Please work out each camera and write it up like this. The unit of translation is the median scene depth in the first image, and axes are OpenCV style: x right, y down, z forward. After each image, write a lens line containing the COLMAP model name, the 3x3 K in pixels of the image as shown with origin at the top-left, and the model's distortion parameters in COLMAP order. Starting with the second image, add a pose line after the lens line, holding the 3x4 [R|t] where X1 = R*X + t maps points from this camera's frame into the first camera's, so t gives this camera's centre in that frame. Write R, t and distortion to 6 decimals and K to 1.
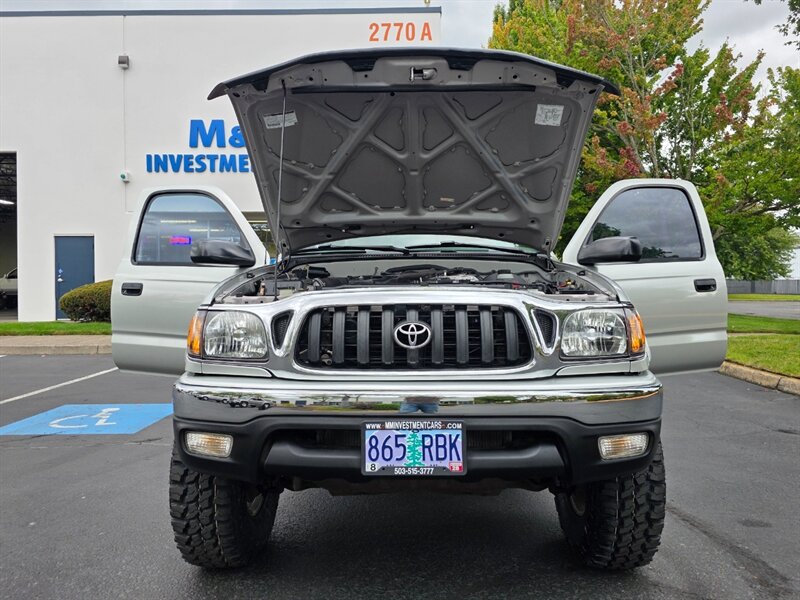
lens RADIAL K [[602.9, 0, 404.0], [0, 602.9, 289.0], [0, 0, 1]] dist [0.052794, -0.051201]
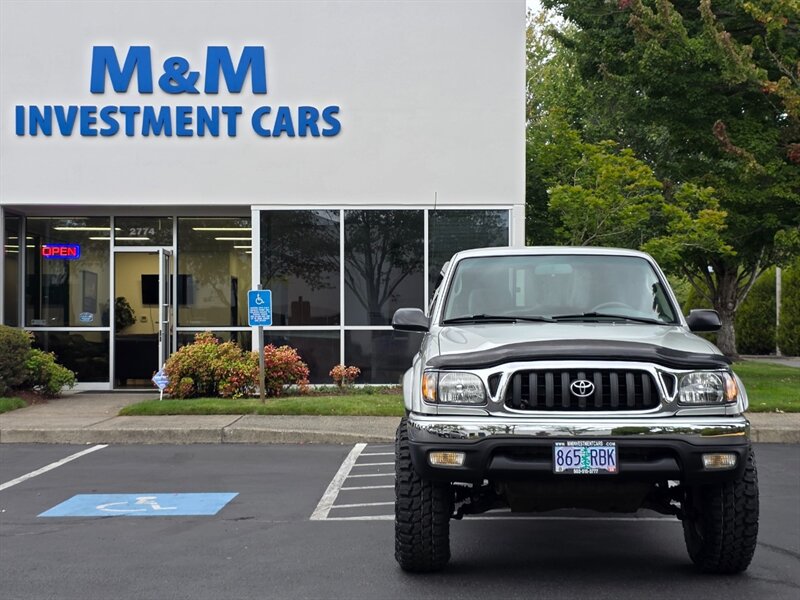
lens RADIAL K [[1376.5, 0, 403.2], [0, 1376.5, 293.0], [0, 0, 1]] dist [0.128249, 0.000000]
pose [[0.999995, 0.003024, -0.000269, -0.450715], [-0.003030, 0.999632, -0.026972, -0.072705], [0.000187, 0.026973, 0.999636, -2.588138]]
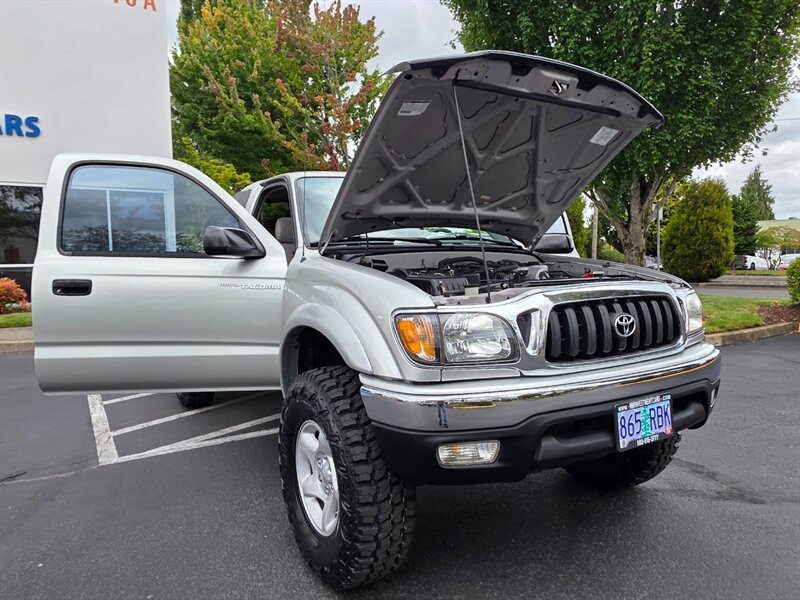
lens RADIAL K [[544.8, 0, 402.6], [0, 544.8, 294.4], [0, 0, 1]] dist [0.002852, 0.006654]
pose [[0.842031, -0.041135, 0.537858, -0.894739], [0.013264, 0.998366, 0.055589, -0.044249], [-0.539266, -0.039673, 0.841201, 0.360306]]
